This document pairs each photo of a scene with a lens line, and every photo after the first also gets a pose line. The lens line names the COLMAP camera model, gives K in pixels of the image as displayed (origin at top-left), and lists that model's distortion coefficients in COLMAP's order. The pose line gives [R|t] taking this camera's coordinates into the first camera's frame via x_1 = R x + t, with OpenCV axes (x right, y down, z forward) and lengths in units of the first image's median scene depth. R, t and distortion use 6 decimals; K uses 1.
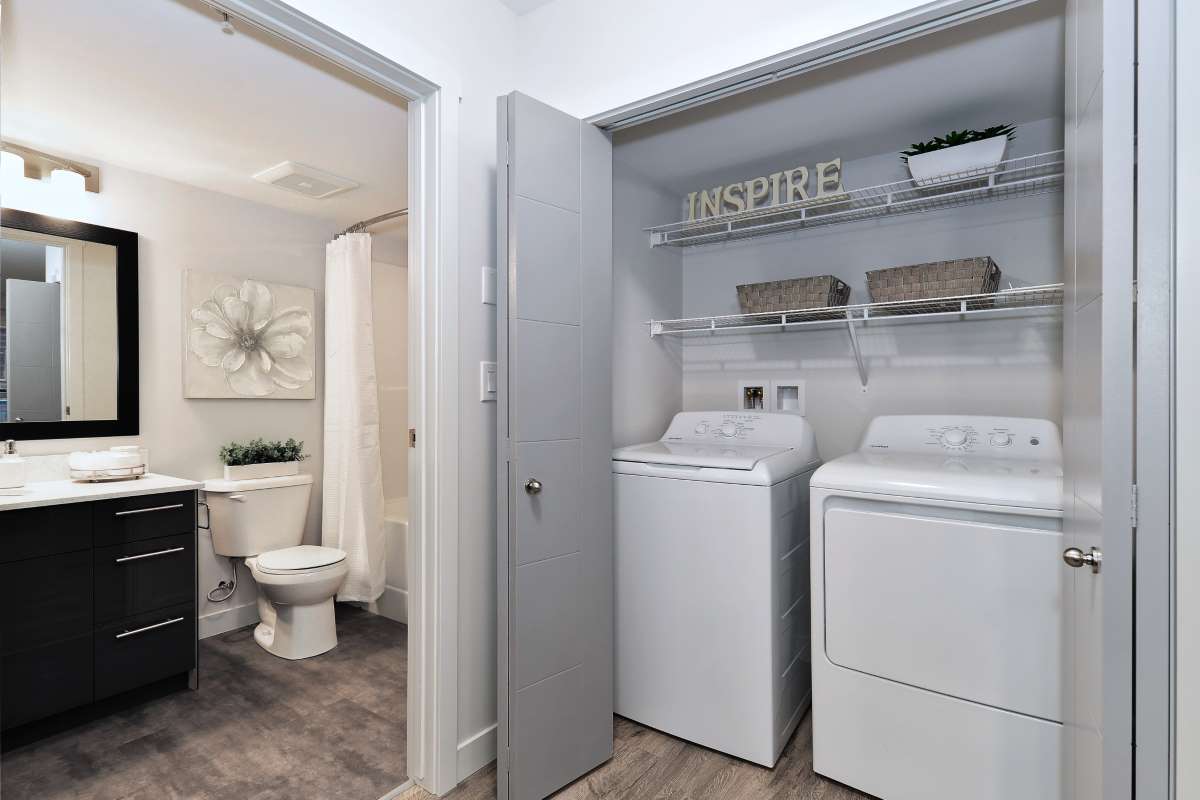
lens RADIAL K [[583.8, 0, 600.0], [0, 583.8, 400.0], [0, 0, 1]] dist [0.013088, -0.001567]
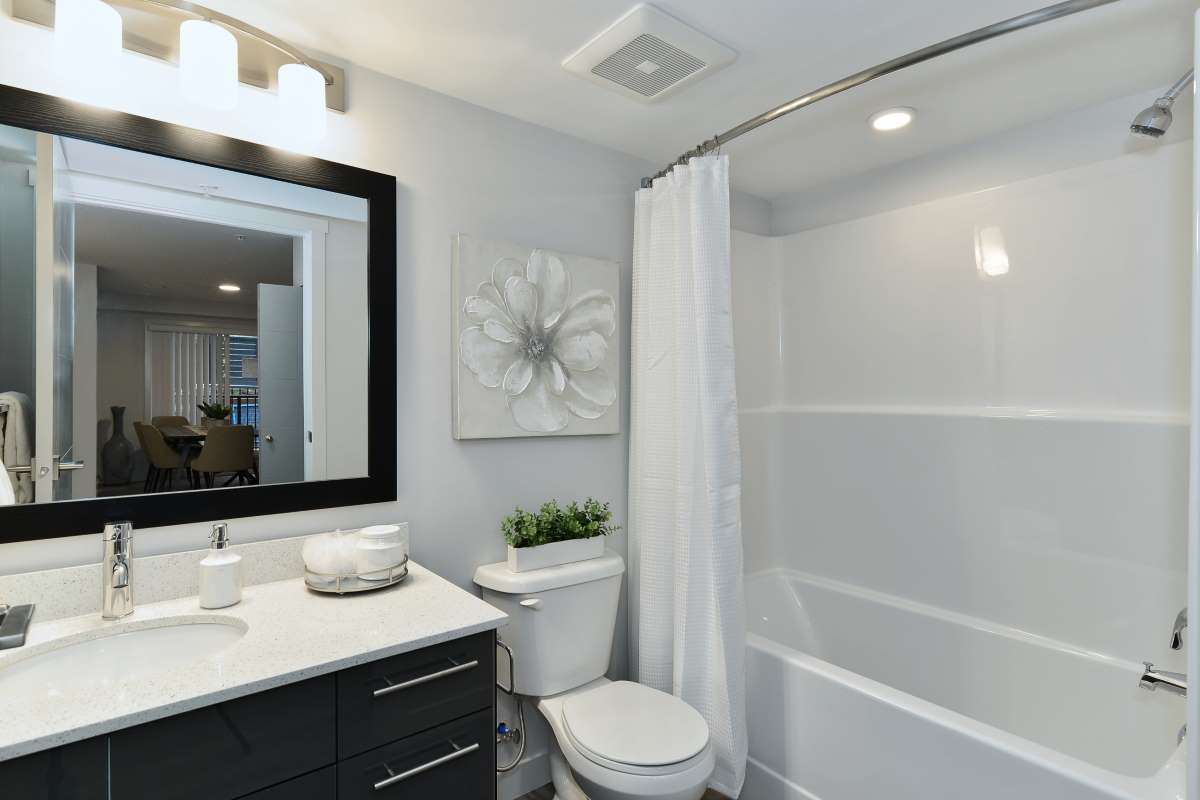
lens RADIAL K [[583.8, 0, 600.0], [0, 583.8, 400.0], [0, 0, 1]] dist [0.000361, 0.000510]
pose [[0.959925, 0.002965, -0.280240, -0.357204], [-0.002226, 0.999993, 0.002955, -0.044073], [0.280247, -0.002212, 0.959926, 0.413497]]
